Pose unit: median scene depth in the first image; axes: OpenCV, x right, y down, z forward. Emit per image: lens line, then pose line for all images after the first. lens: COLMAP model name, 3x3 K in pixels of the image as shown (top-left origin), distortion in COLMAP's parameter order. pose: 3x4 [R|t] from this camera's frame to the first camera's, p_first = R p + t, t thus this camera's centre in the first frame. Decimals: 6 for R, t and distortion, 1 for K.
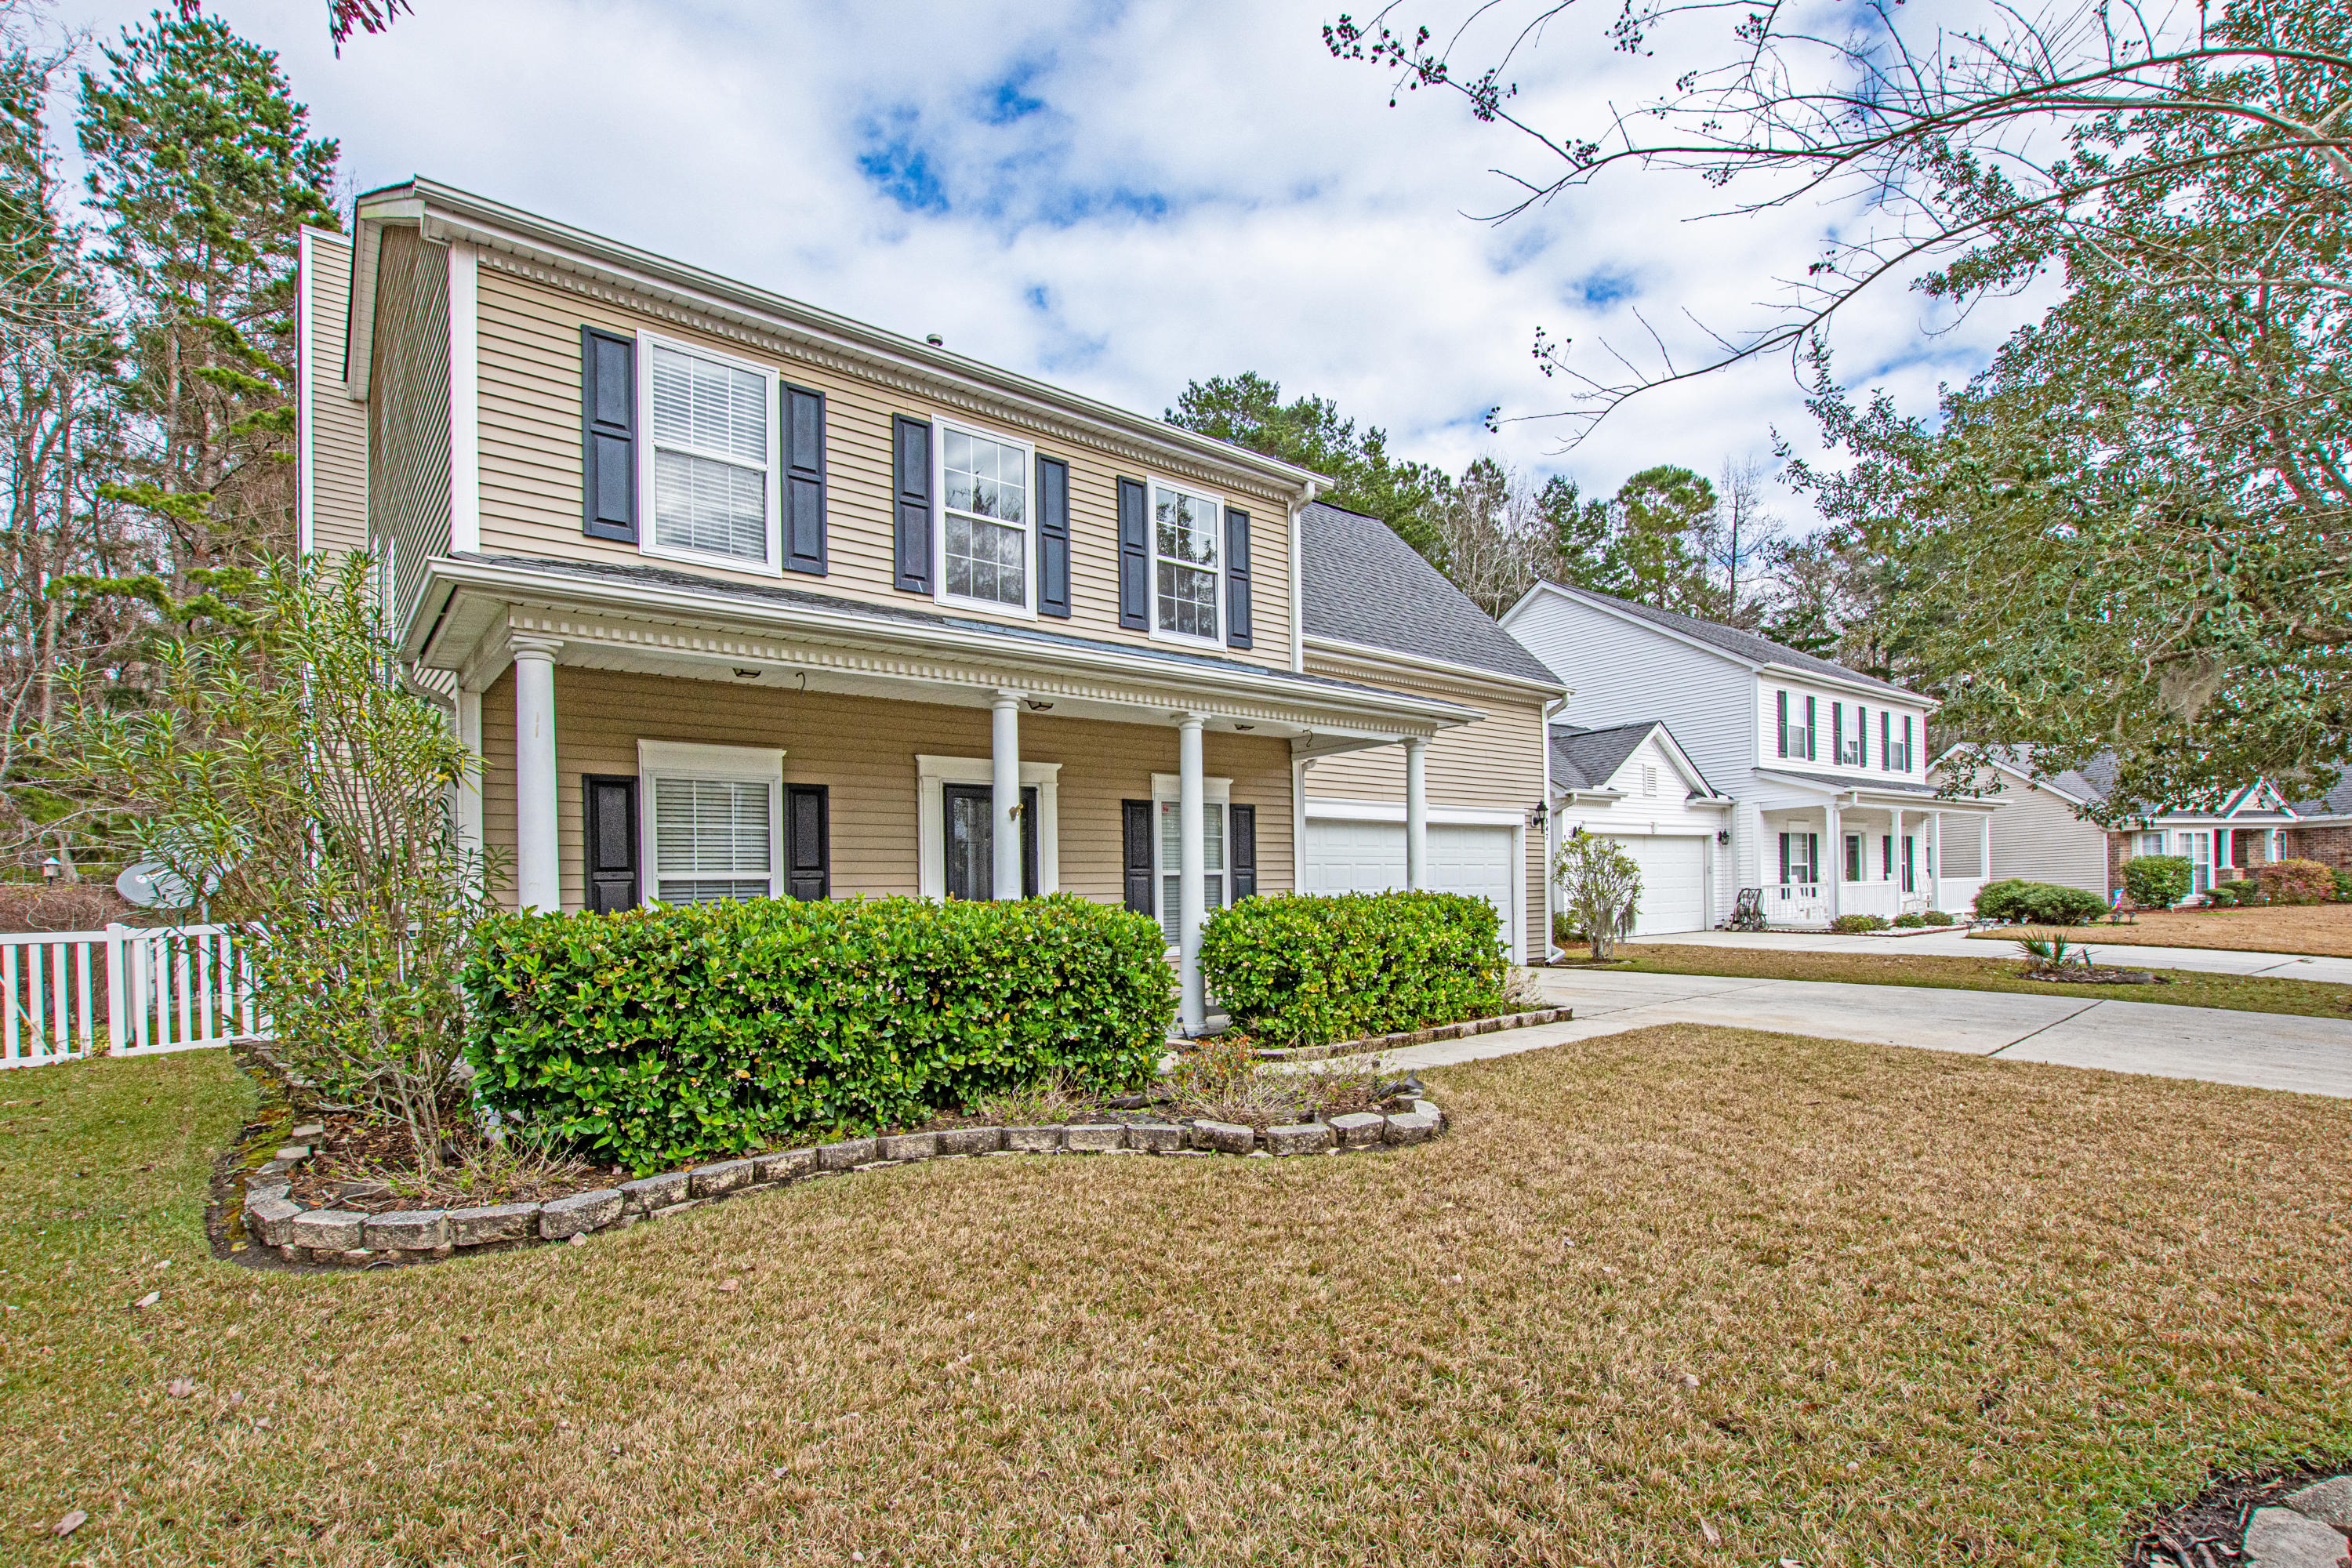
lens RADIAL K [[1019.5, 0, 1172.8], [0, 1019.5, 879.7], [0, 0, 1]] dist [-0.009917, 0.002346]
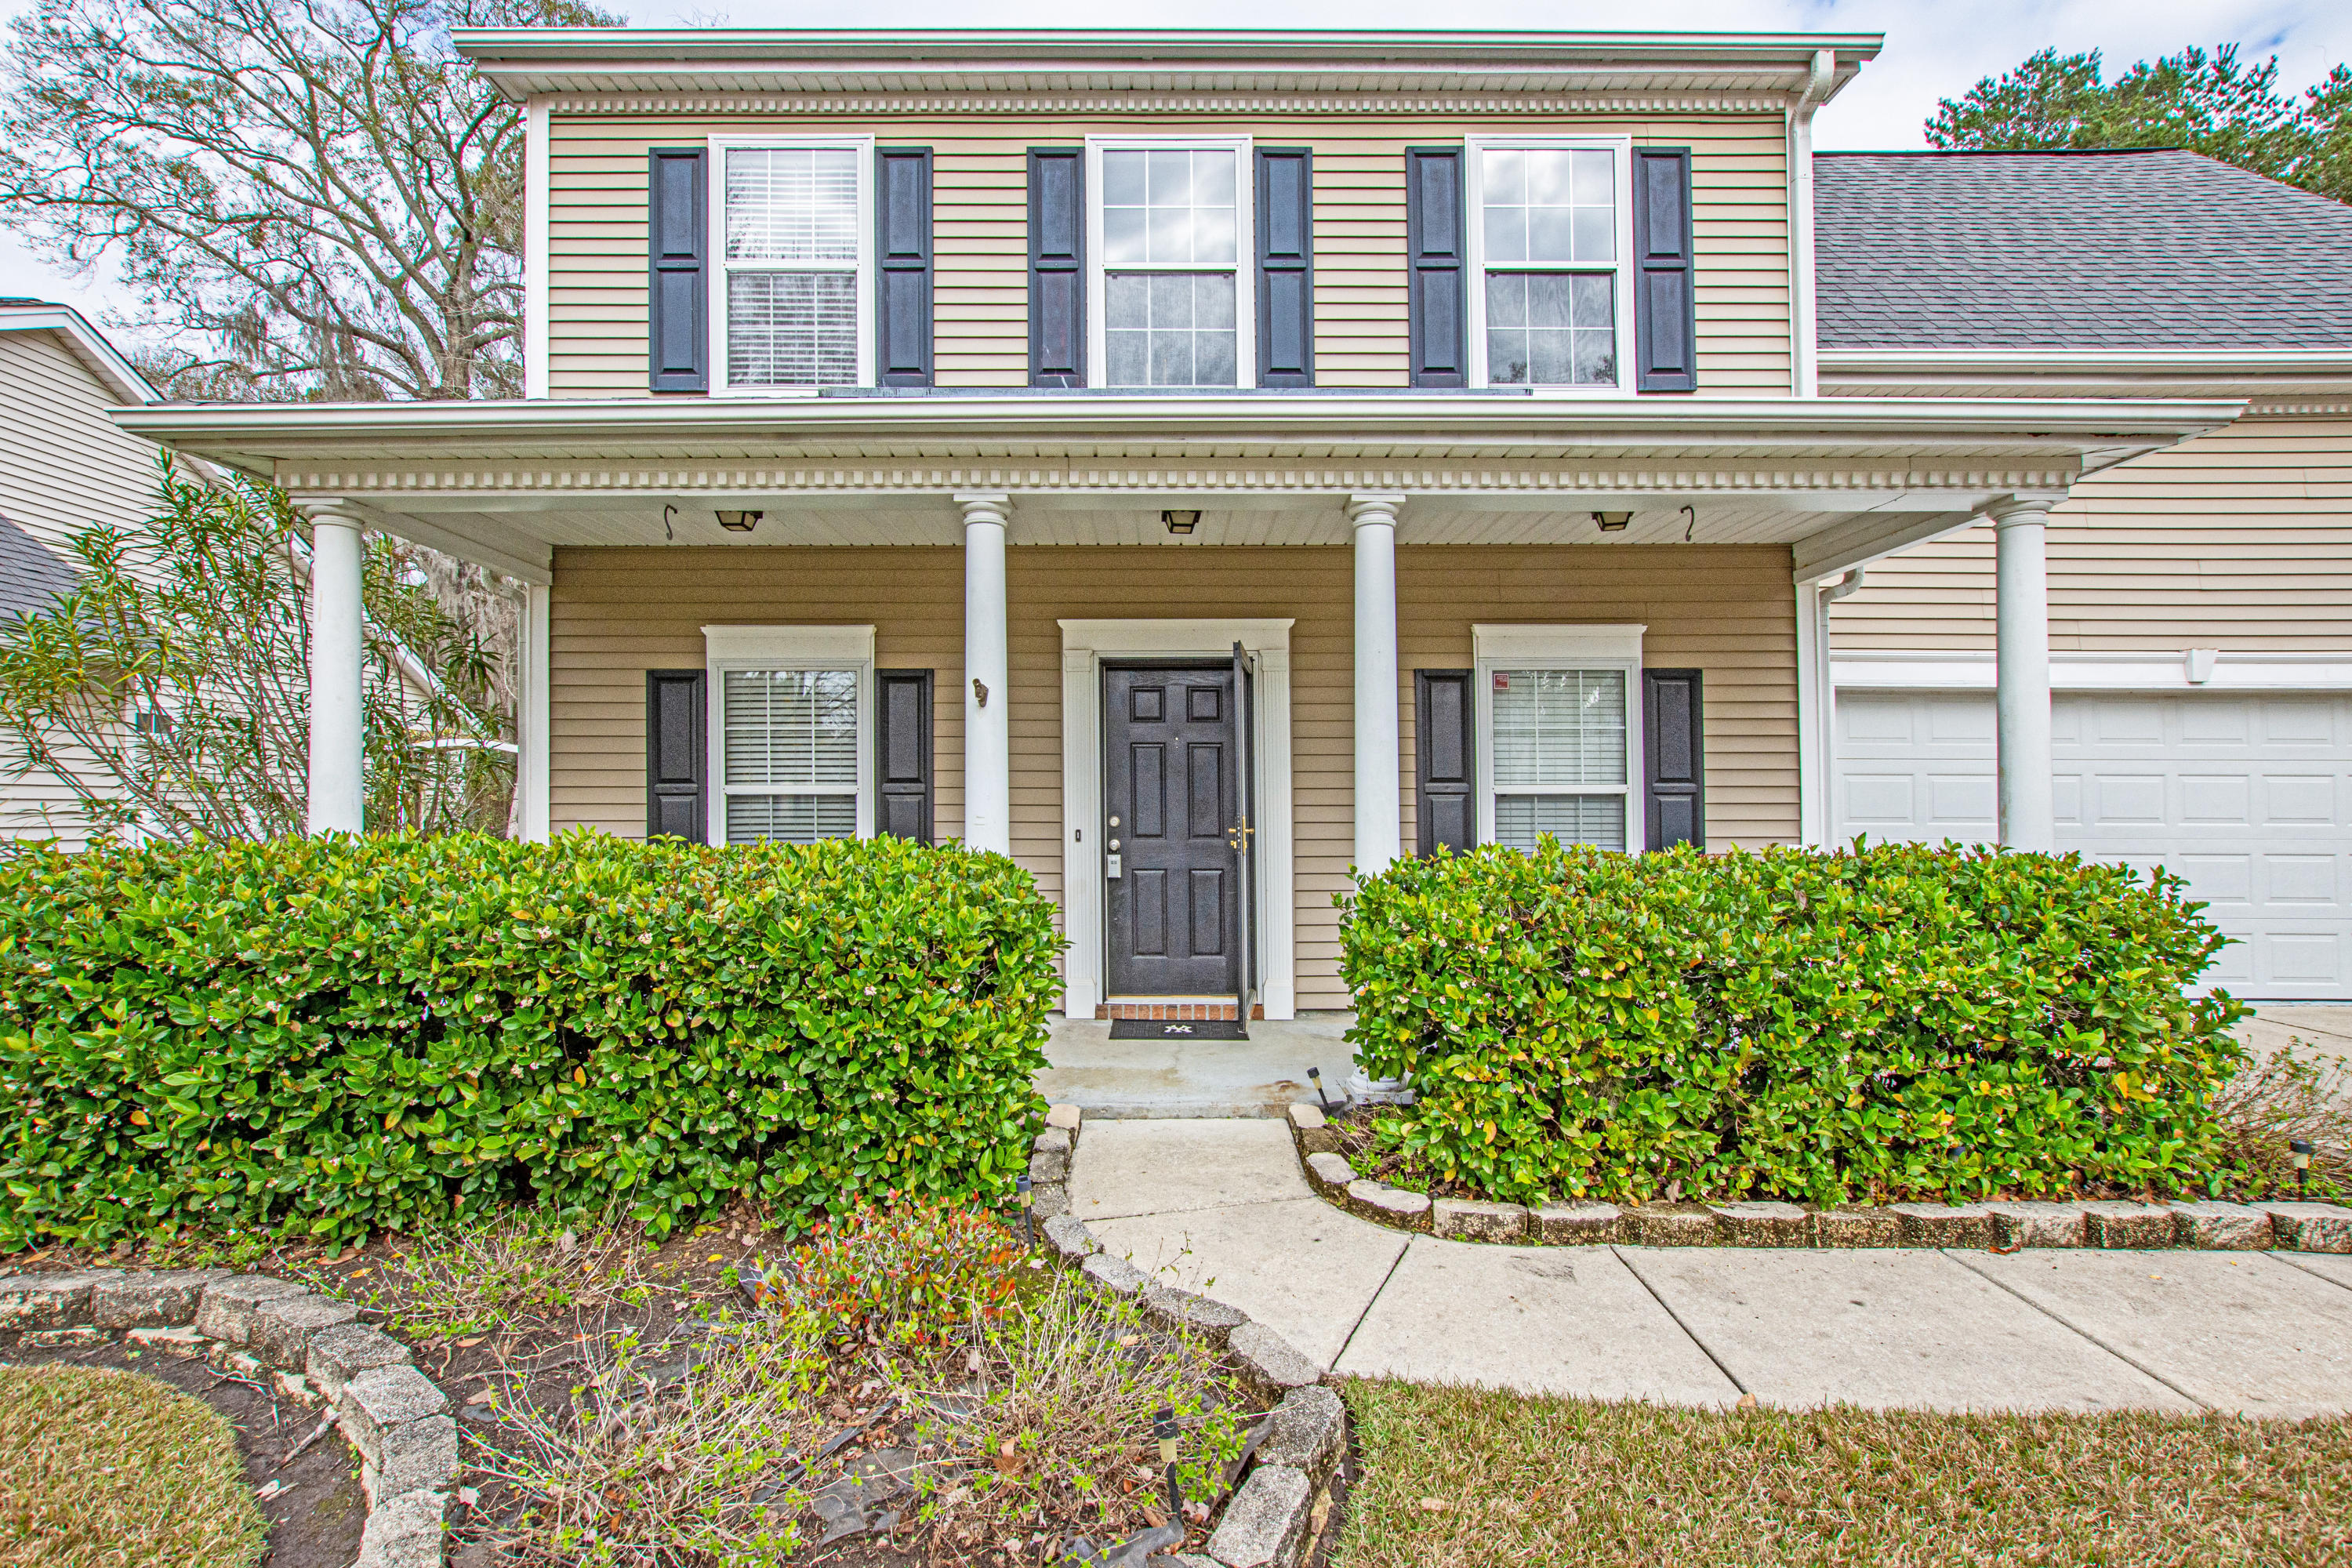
lens RADIAL K [[1019.5, 0, 1194.0], [0, 1019.5, 782.5], [0, 0, 1]] dist [-0.009917, 0.002346]
pose [[0.784560, 0.014064, -0.619893, 0.263918], [-0.010551, 0.999901, 0.009332, -0.016750], [0.619963, -0.000781, 0.784631, 0.496680]]
